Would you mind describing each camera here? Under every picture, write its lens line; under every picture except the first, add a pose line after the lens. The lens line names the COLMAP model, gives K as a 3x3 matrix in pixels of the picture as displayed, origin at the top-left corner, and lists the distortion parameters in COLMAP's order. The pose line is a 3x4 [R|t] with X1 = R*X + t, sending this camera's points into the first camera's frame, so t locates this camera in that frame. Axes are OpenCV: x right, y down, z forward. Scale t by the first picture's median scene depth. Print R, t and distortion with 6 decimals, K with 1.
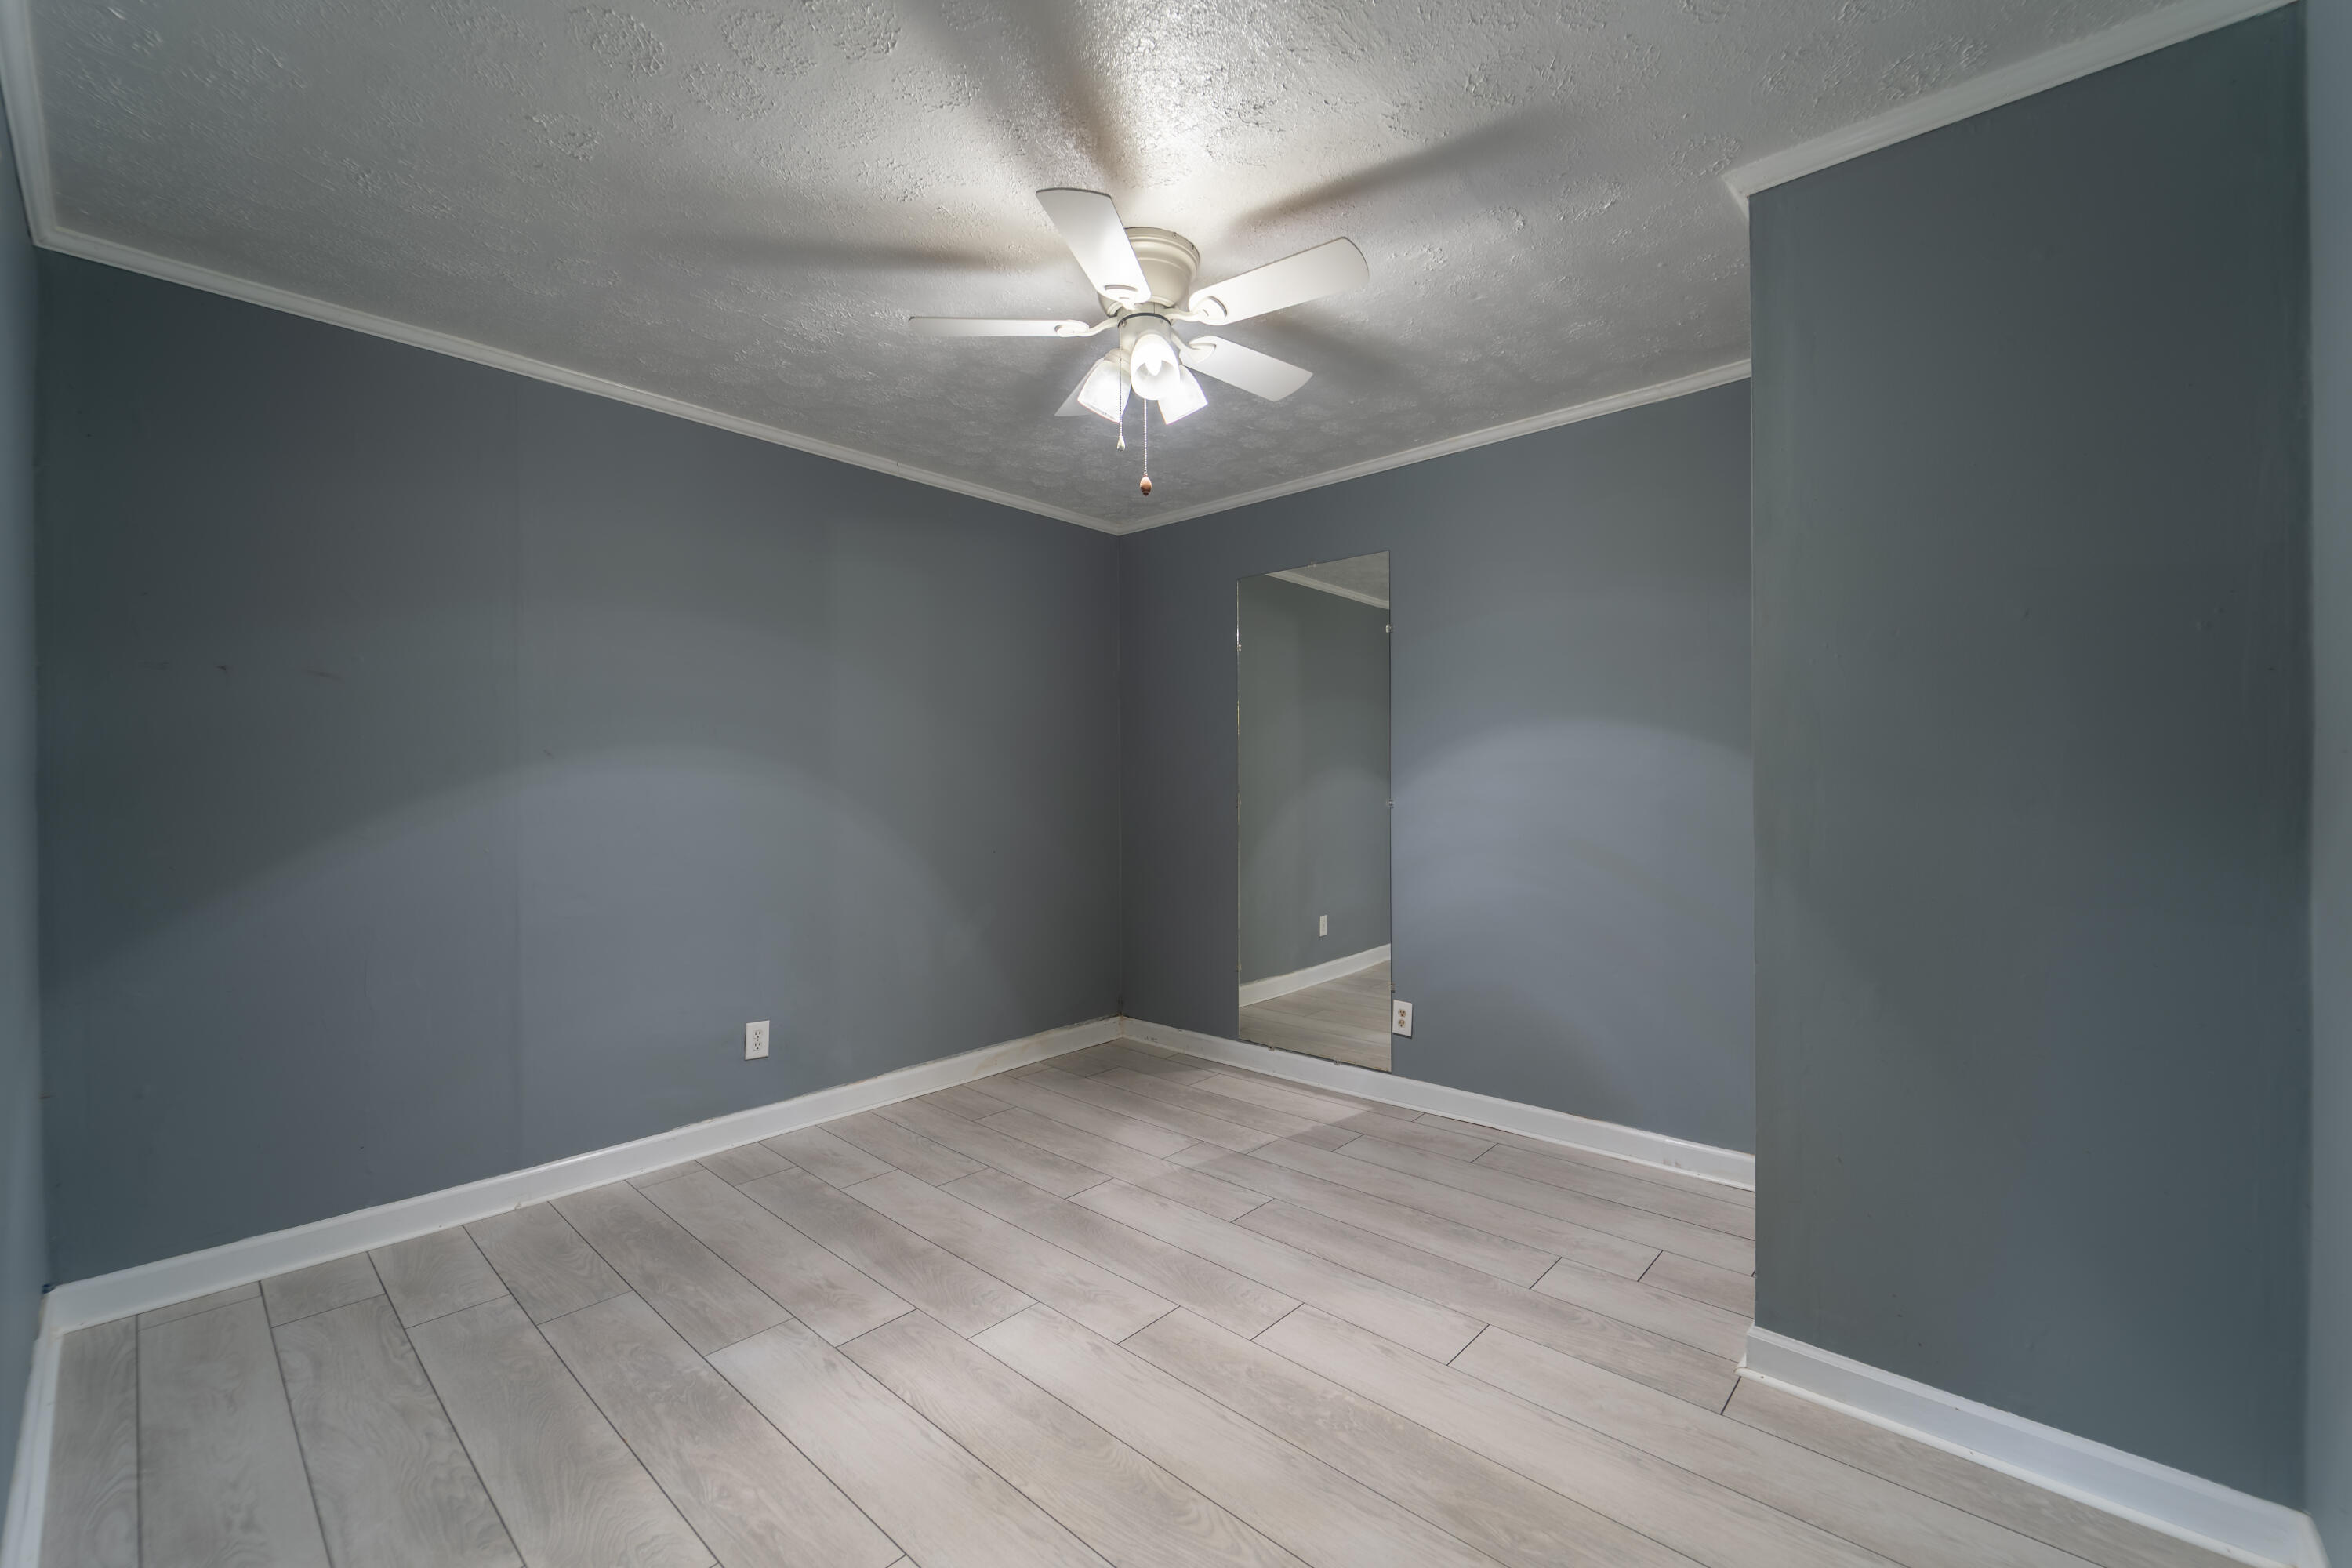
lens RADIAL K [[949.1, 0, 1175.6], [0, 949.1, 778.1], [0, 0, 1]] dist [0.000236, -0.002581]
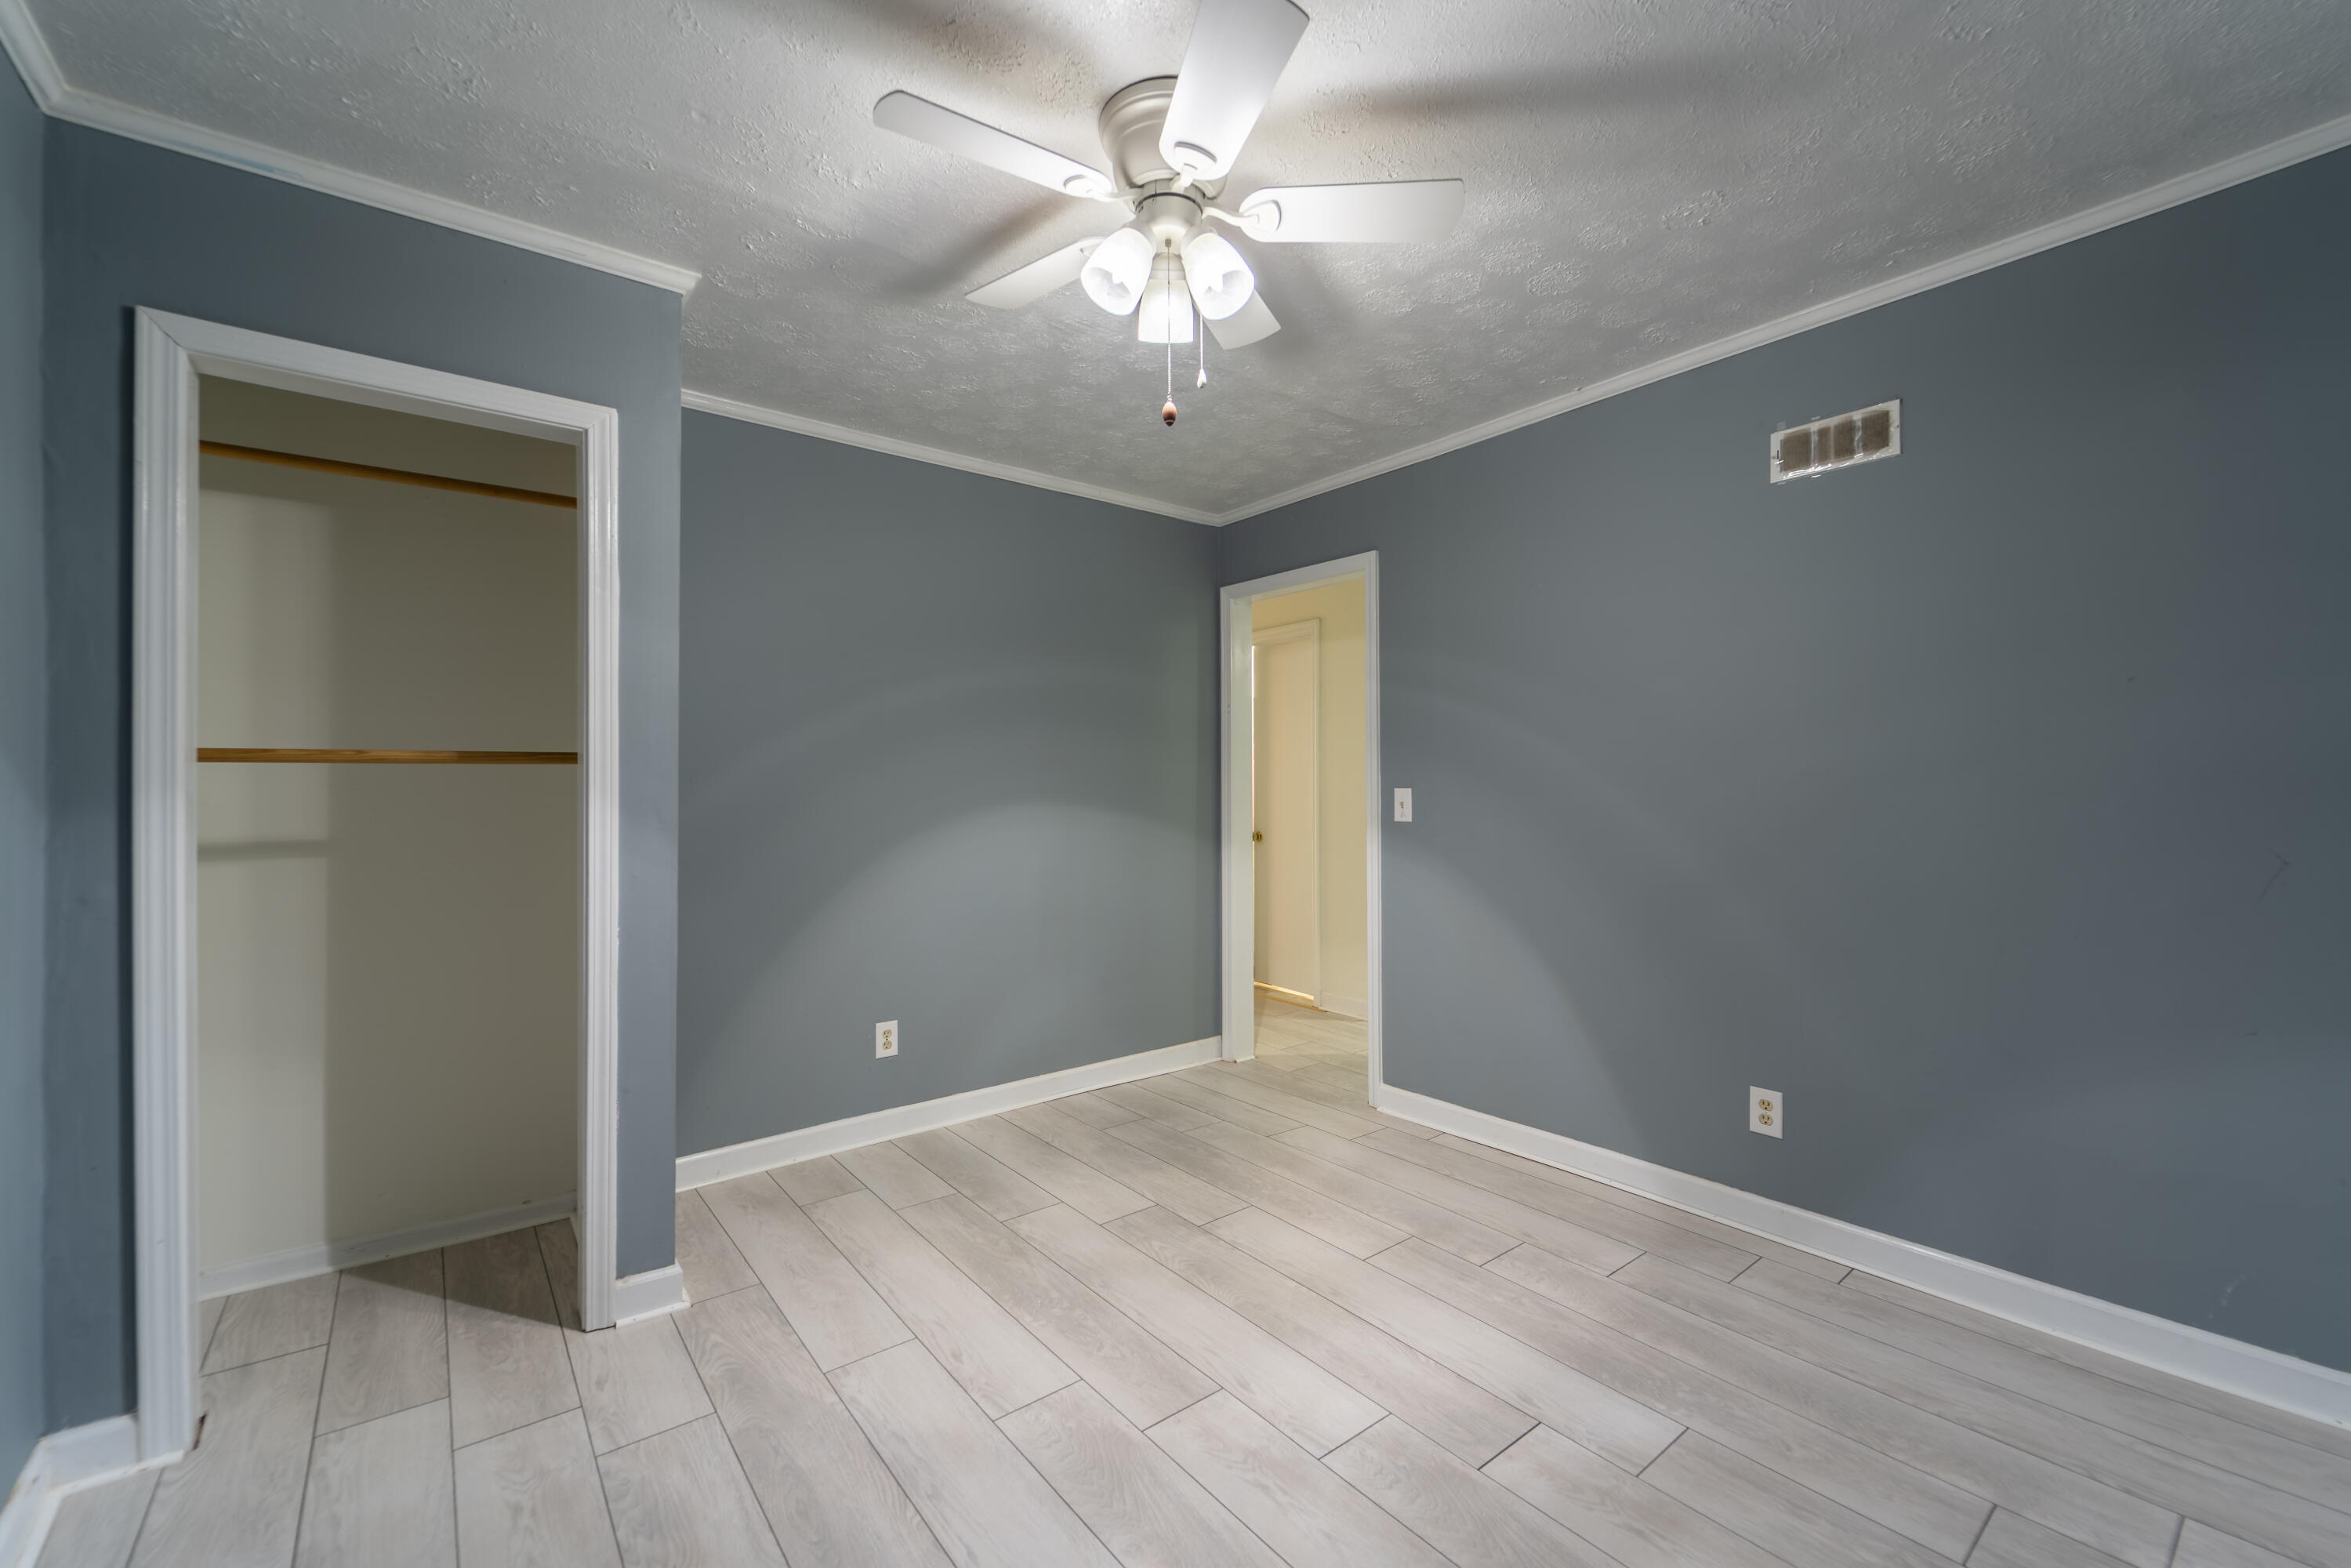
lens RADIAL K [[948.7, 0, 1176.3], [0, 948.7, 785.7], [0, 0, 1]] dist [0.000236, -0.002581]
pose [[-0.987089, 0.013797, 0.159580, -0.167227], [0.012751, 0.999890, -0.007579, 0.009682], [-0.159667, -0.005446, -0.987156, 1.862050]]
